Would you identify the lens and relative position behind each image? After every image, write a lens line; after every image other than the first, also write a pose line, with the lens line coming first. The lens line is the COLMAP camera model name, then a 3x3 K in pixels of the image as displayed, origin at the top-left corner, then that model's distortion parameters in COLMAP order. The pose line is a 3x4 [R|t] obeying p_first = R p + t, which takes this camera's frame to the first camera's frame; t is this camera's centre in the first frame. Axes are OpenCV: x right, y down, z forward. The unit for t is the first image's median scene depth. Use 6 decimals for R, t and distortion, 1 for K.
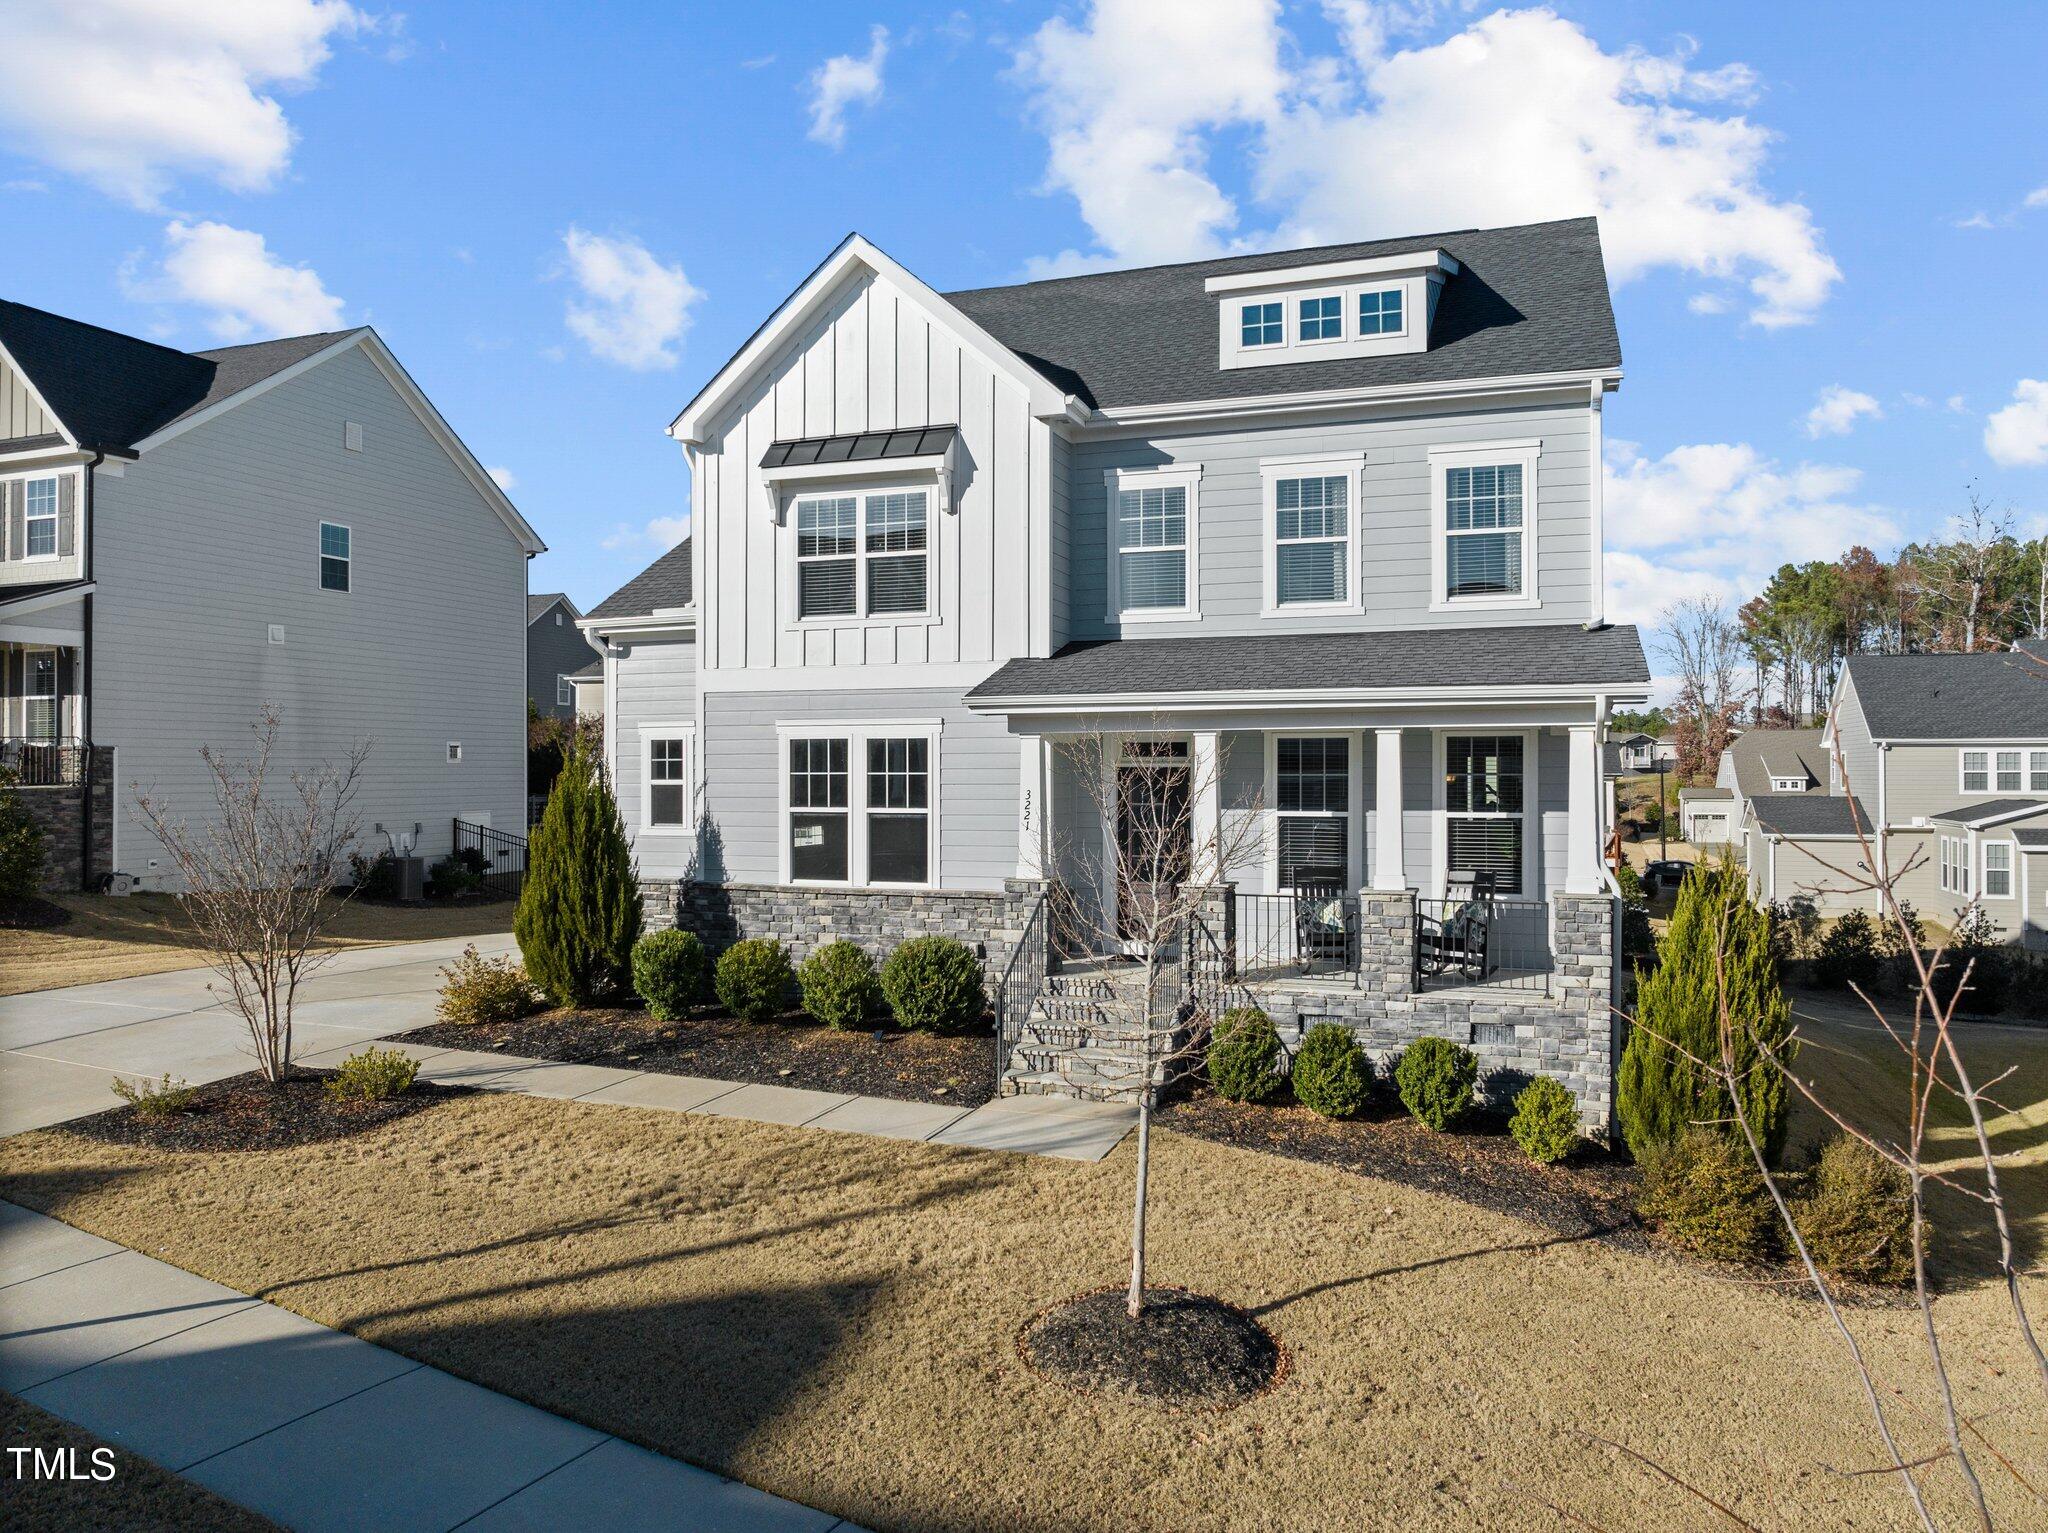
lens RADIAL K [[1441.9, 0, 1028.5], [0, 1441.9, 766.5], [0, 0, 1]] dist [-0.038311, -0.001208]
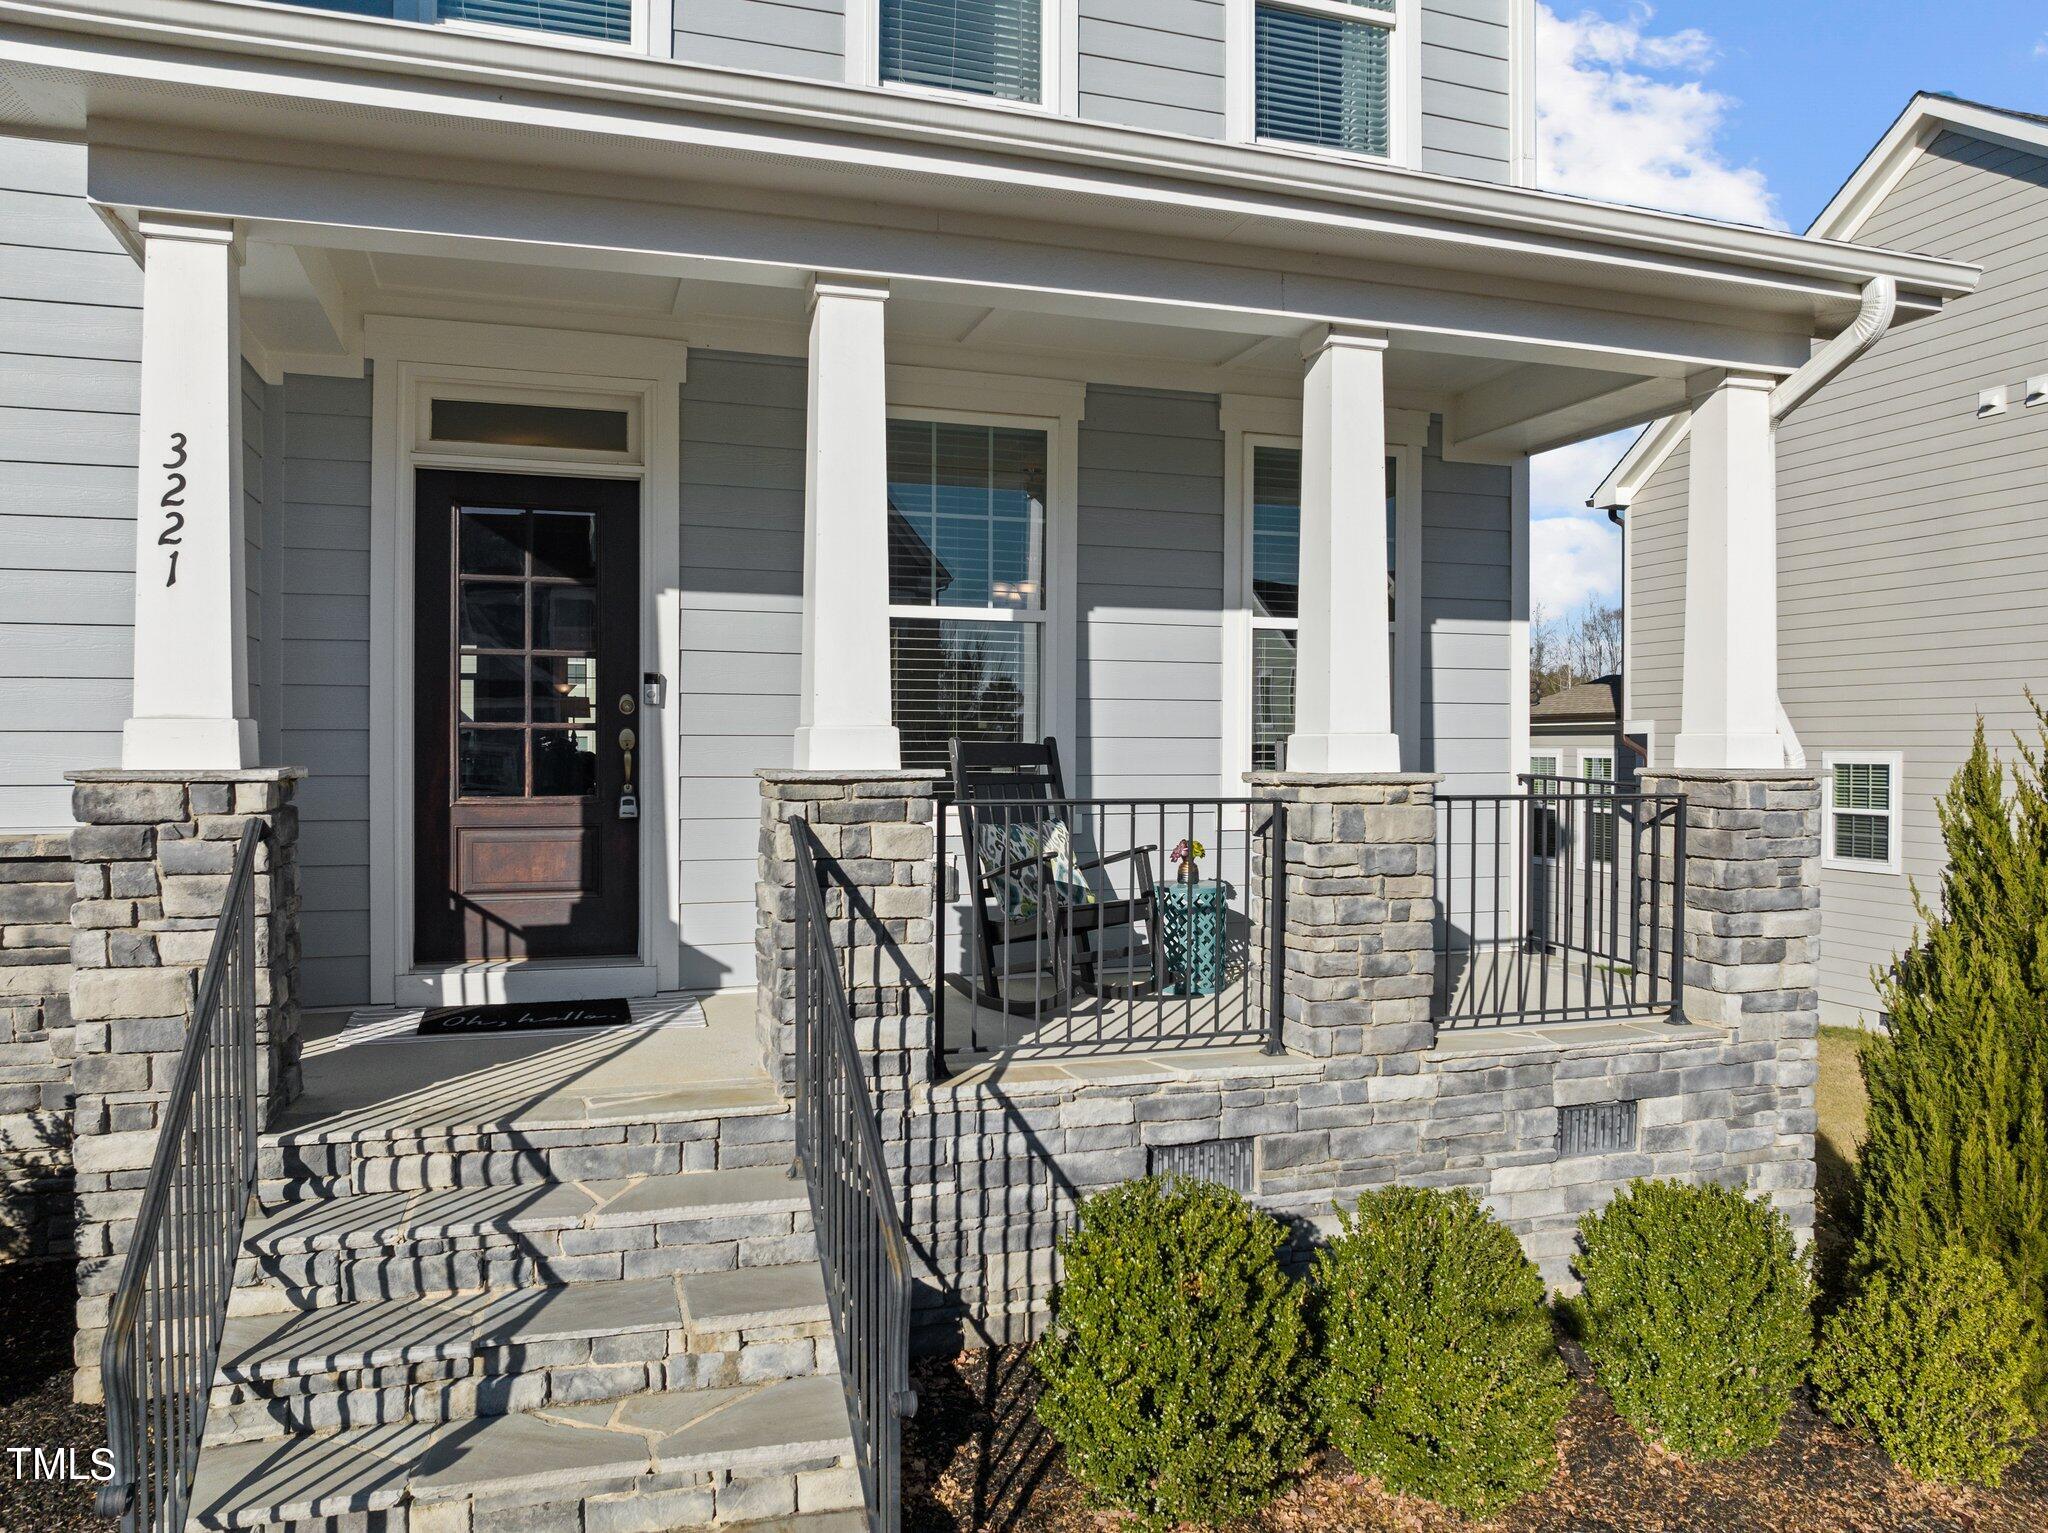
lens RADIAL K [[1441.9, 0, 1028.5], [0, 1441.9, 766.5], [0, 0, 1]] dist [-0.038311, -0.001208]
pose [[0.787412, -0.005517, 0.616402, -0.034942], [-0.005998, 0.999844, 0.016611, 0.066347], [-0.616397, -0.016776, 0.787257, 0.644720]]
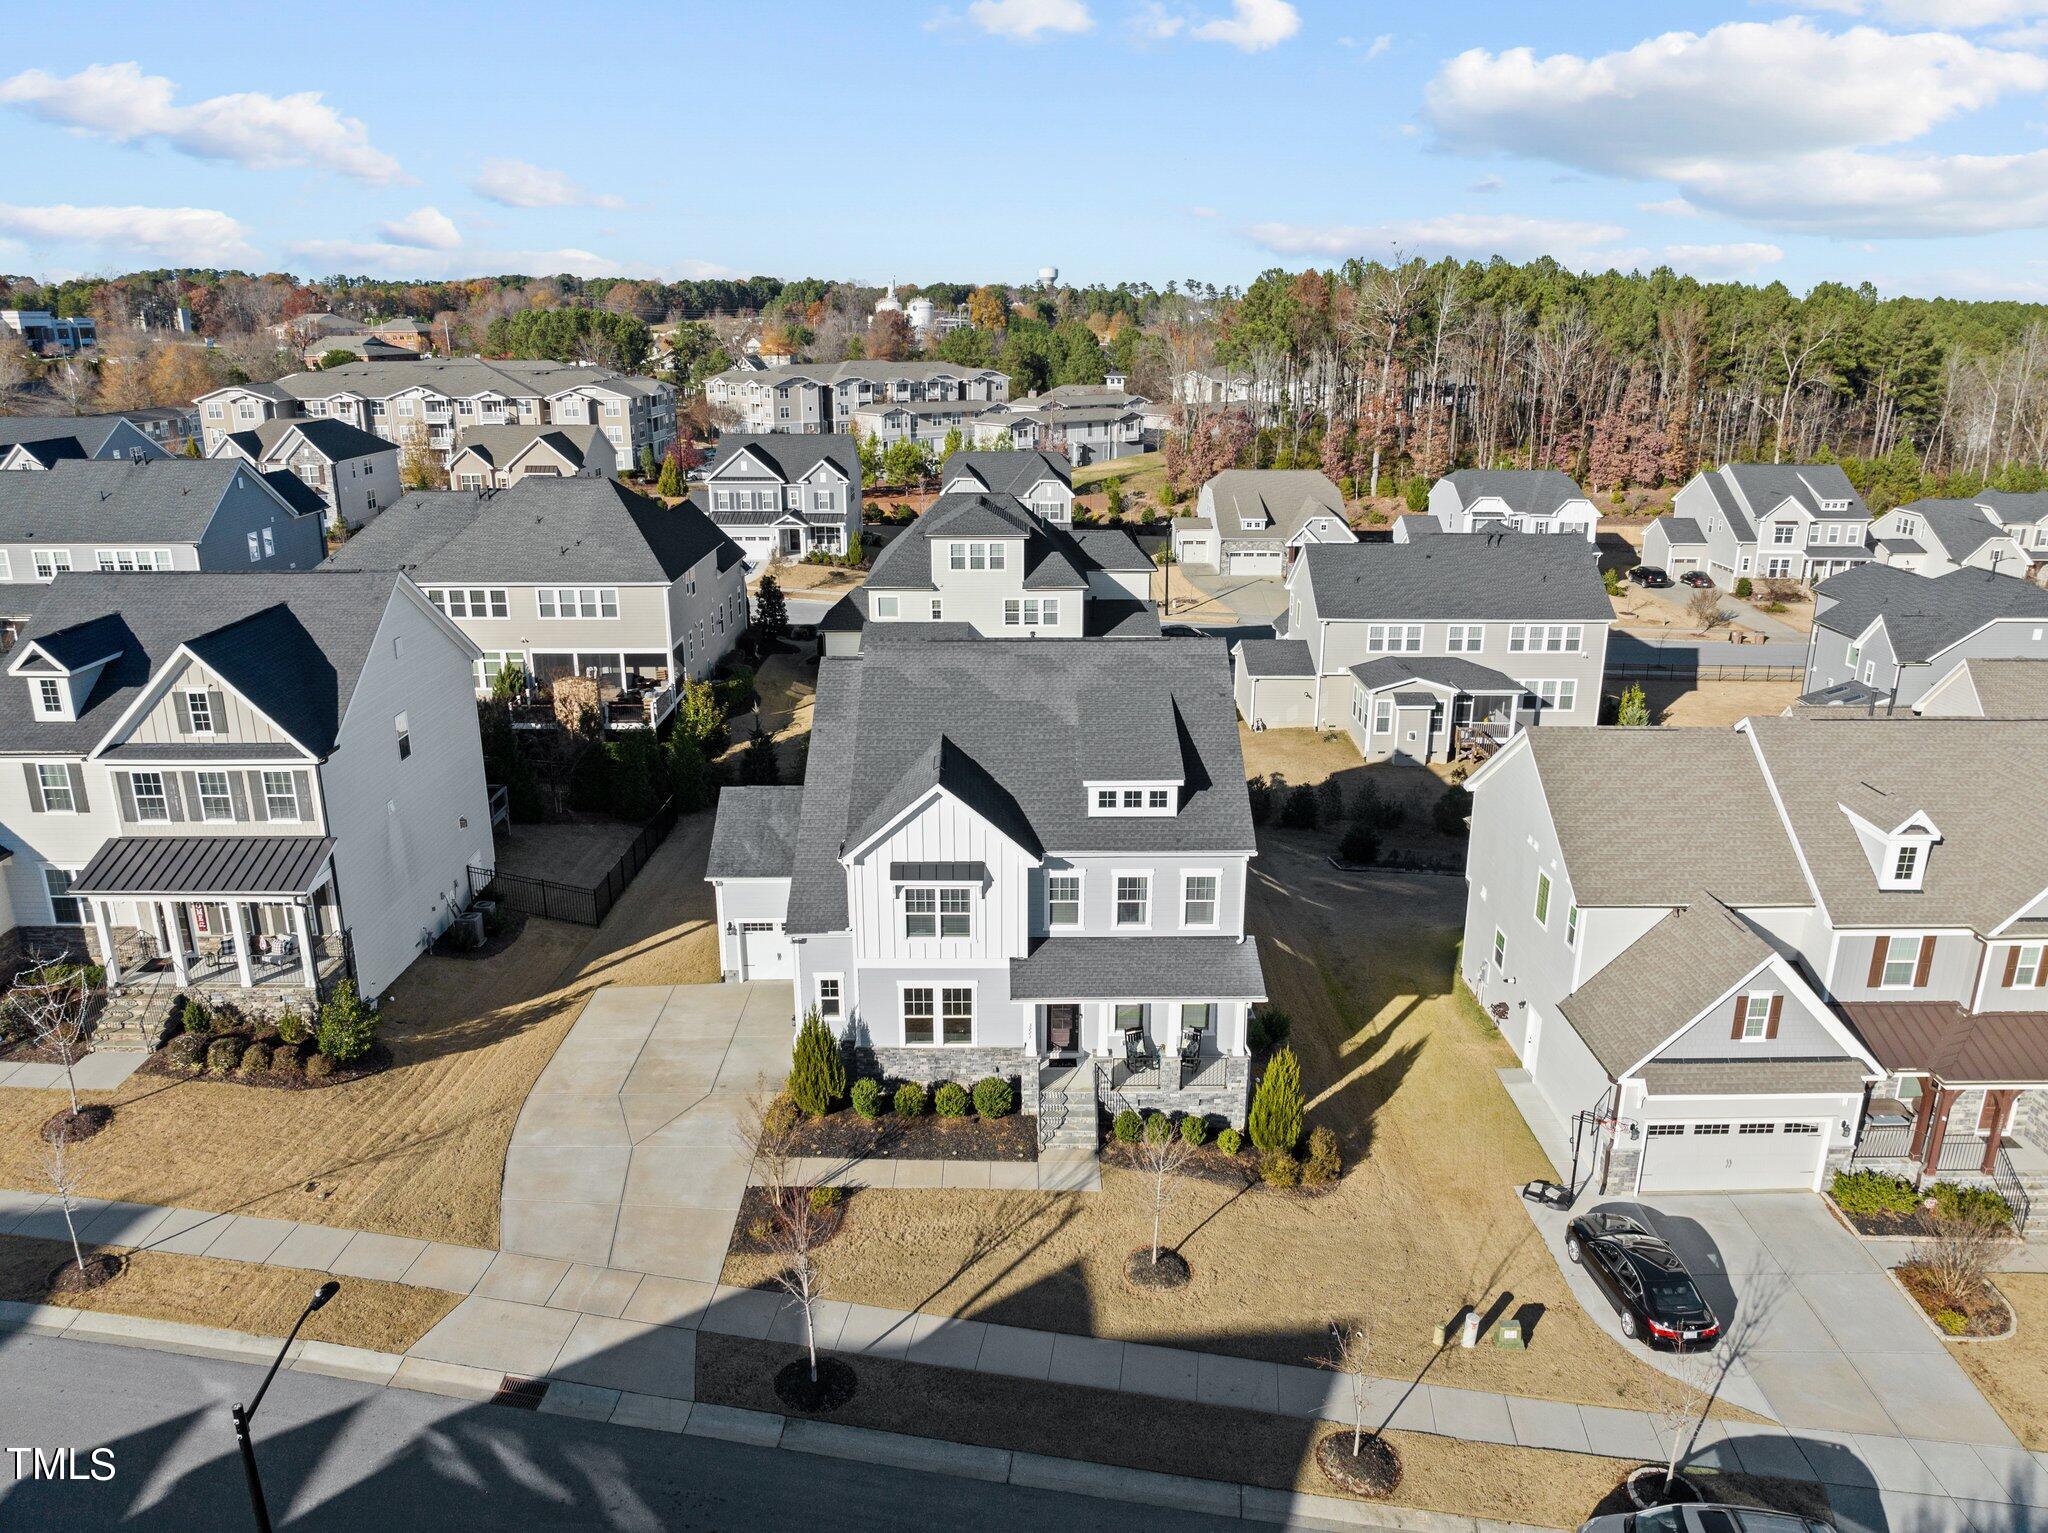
lens RADIAL K [[1443.4, 0, 1024.0], [0, 1443.4, 766.5], [0, 0, 1]] dist [-0.031985, -0.006055]
pose [[0.938417, -0.102606, 0.329919, -0.721912], [-0.002483, 0.952858, 0.303406, -1.066843], [-0.345497, -0.285541, 0.893923, -1.000988]]
